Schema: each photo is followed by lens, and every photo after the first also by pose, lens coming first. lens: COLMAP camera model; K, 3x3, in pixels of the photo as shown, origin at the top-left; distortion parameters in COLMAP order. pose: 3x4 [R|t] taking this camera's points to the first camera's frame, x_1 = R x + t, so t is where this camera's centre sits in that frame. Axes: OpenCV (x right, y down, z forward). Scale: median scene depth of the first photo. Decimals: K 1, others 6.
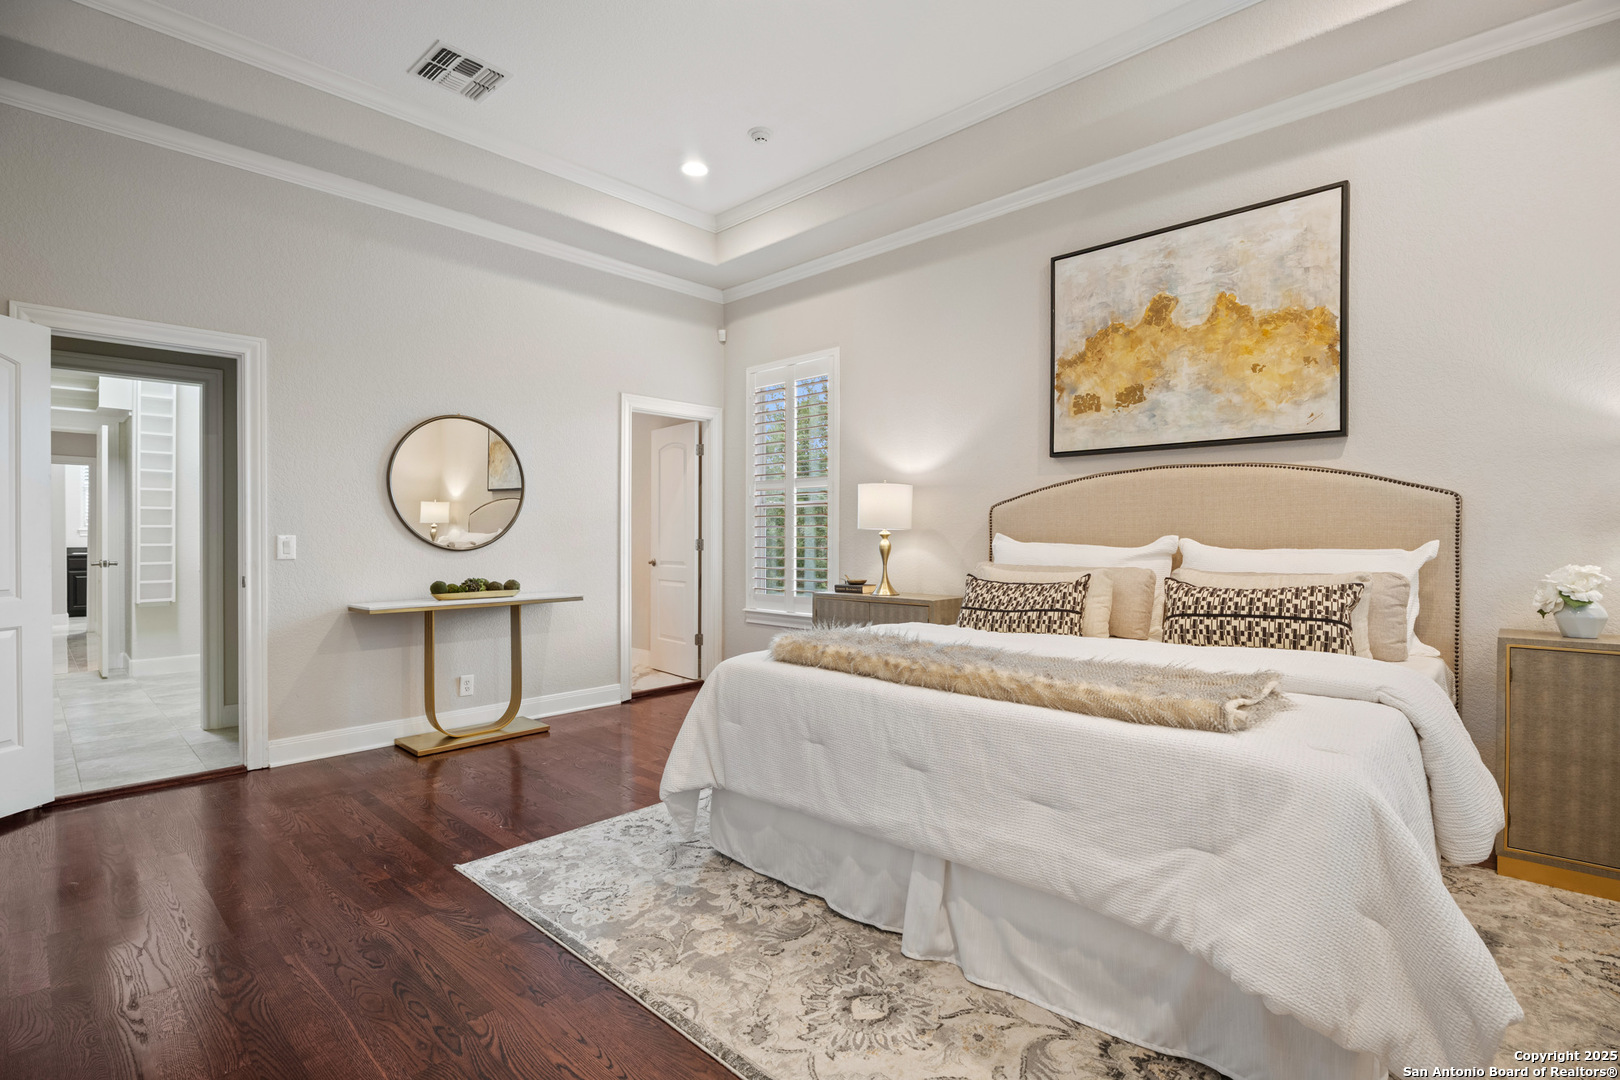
lens RADIAL K [[758.5, 0, 805.5], [0, 758.5, 550.1], [0, 0, 1]] dist [-0.016048, 0.005479]
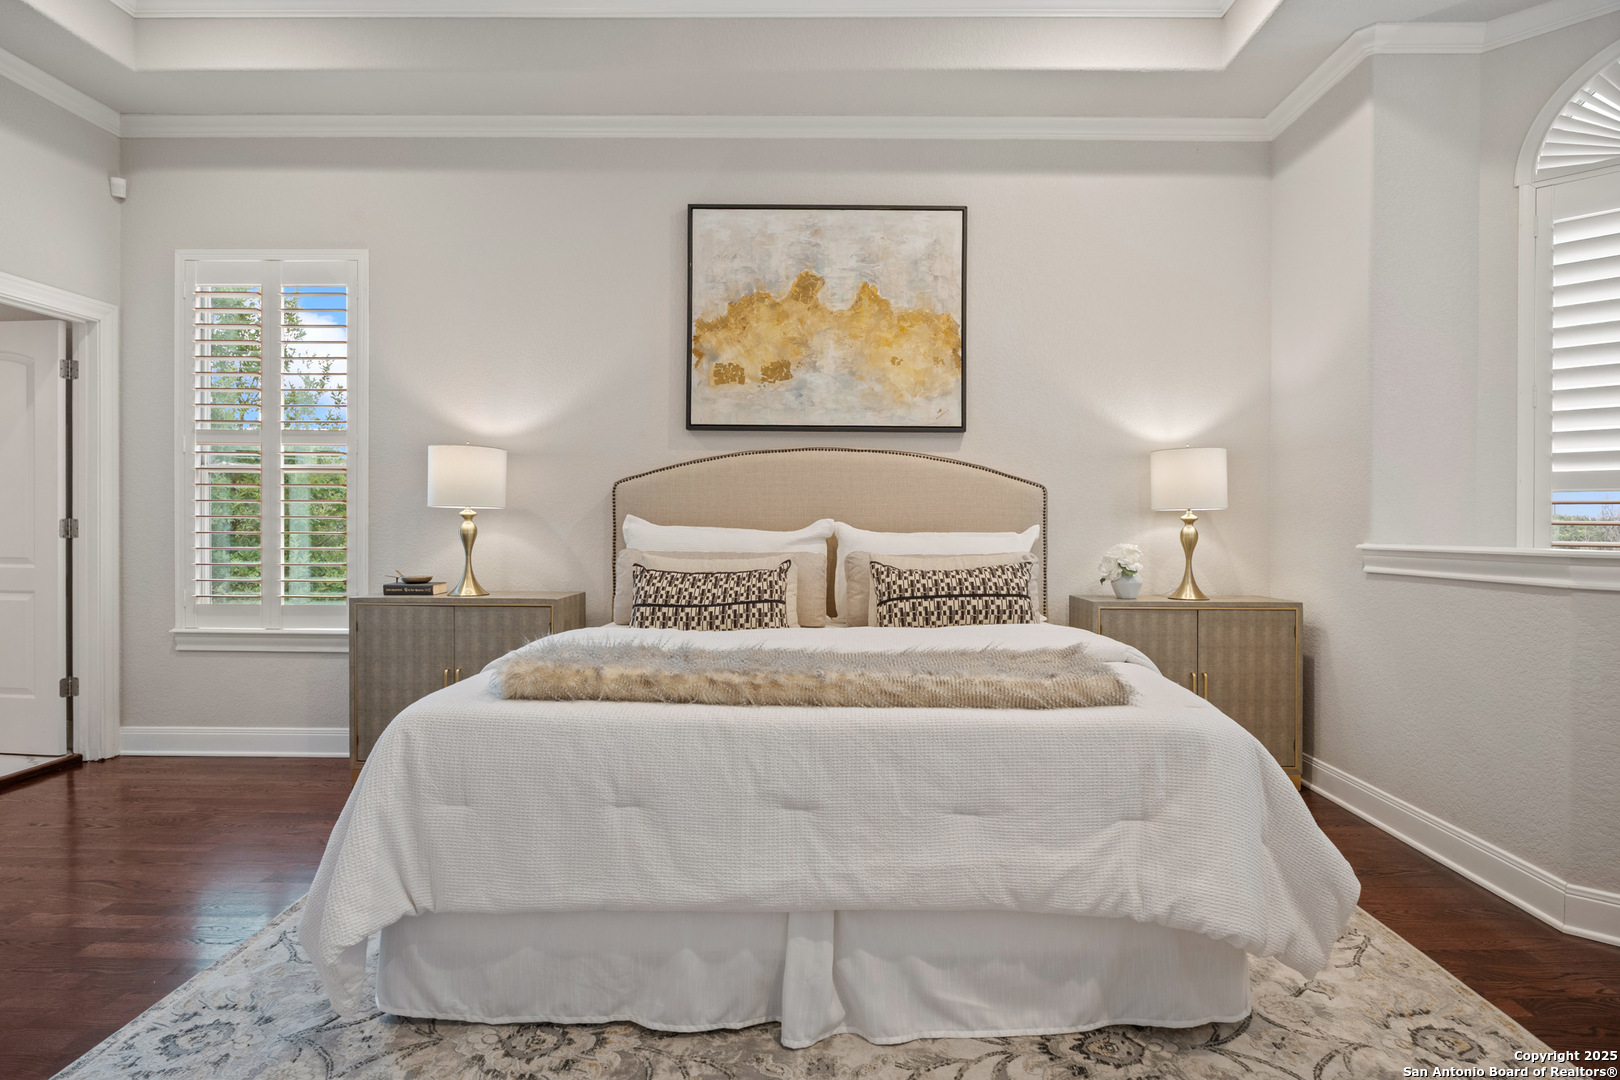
lens RADIAL K [[838.0, 0, 820.4], [0, 838.0, 532.9], [0, 0, 1]] dist [-0.016437, 0.001958]
pose [[0.727984, -0.002423, 0.685590, -0.295085], [0.004445, 0.999989, -0.001186, 0.000148], [-0.685579, 0.003911, 0.727987, 0.230665]]
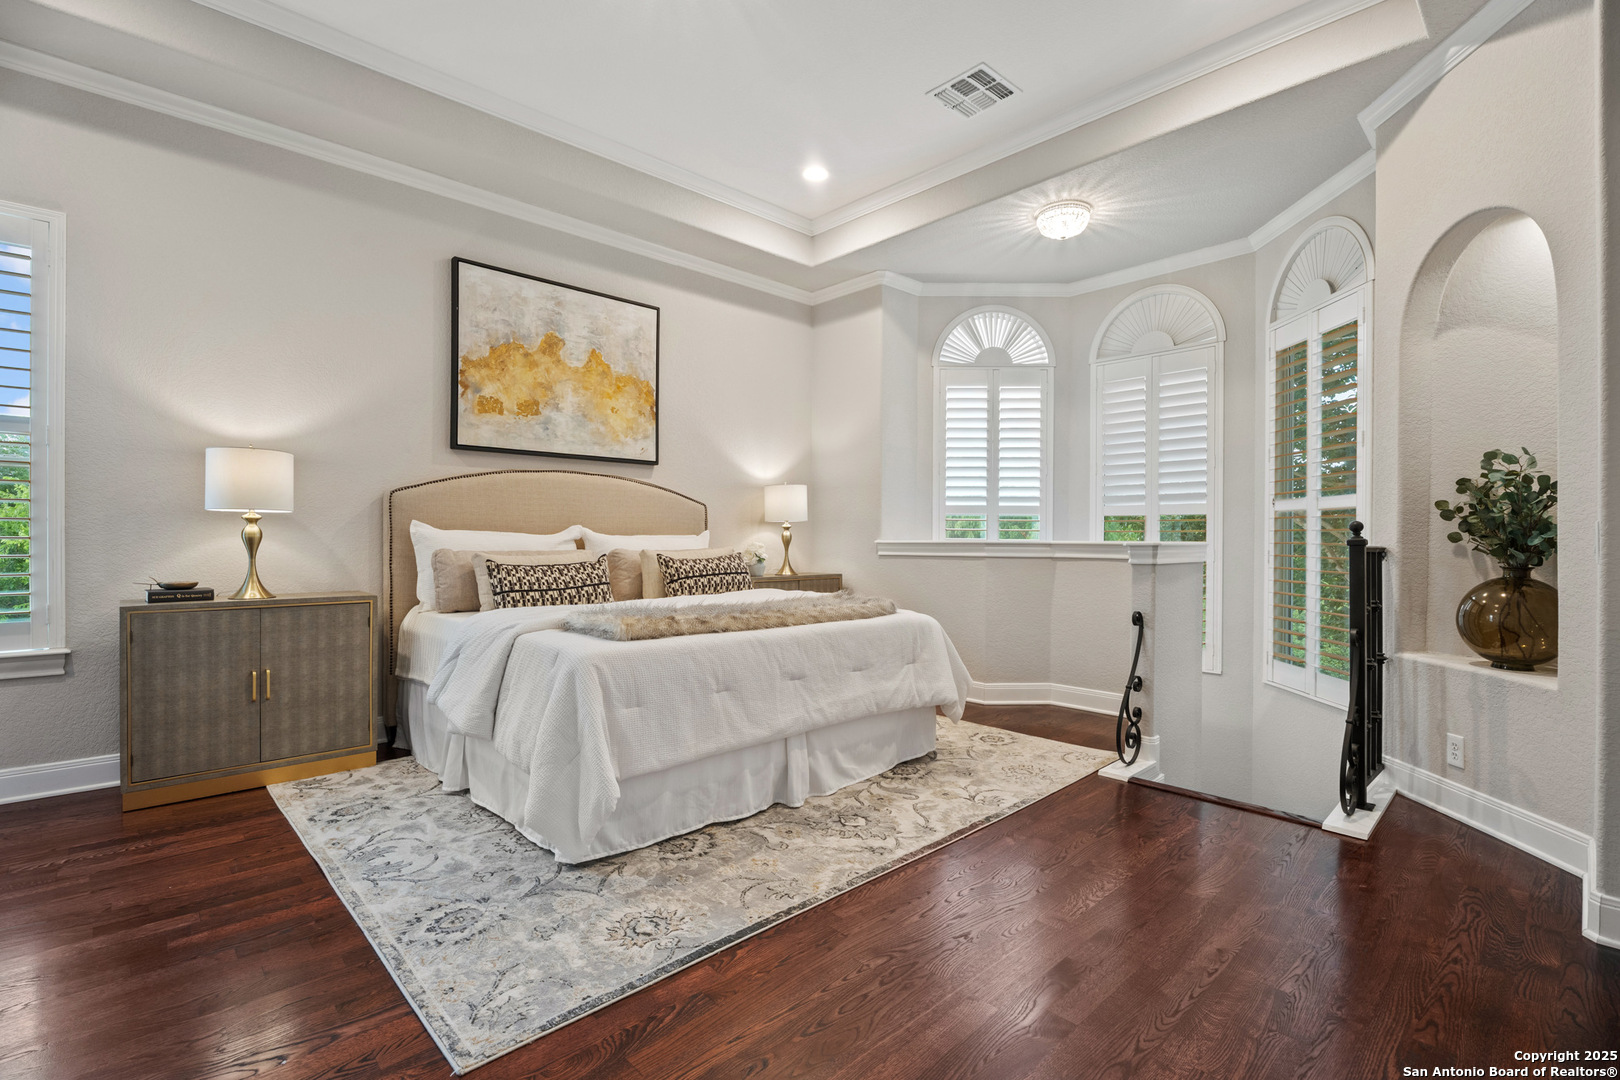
lens RADIAL K [[756.0, 0, 806.6], [0, 756.0, 545.1], [0, 0, 1]] dist [-0.016933, 0.000190]
pose [[0.046915, -0.009700, 0.998852, -0.869240], [0.011462, 0.999892, 0.009171, 0.008215], [-0.998833, 0.011019, 0.047021, 0.594075]]
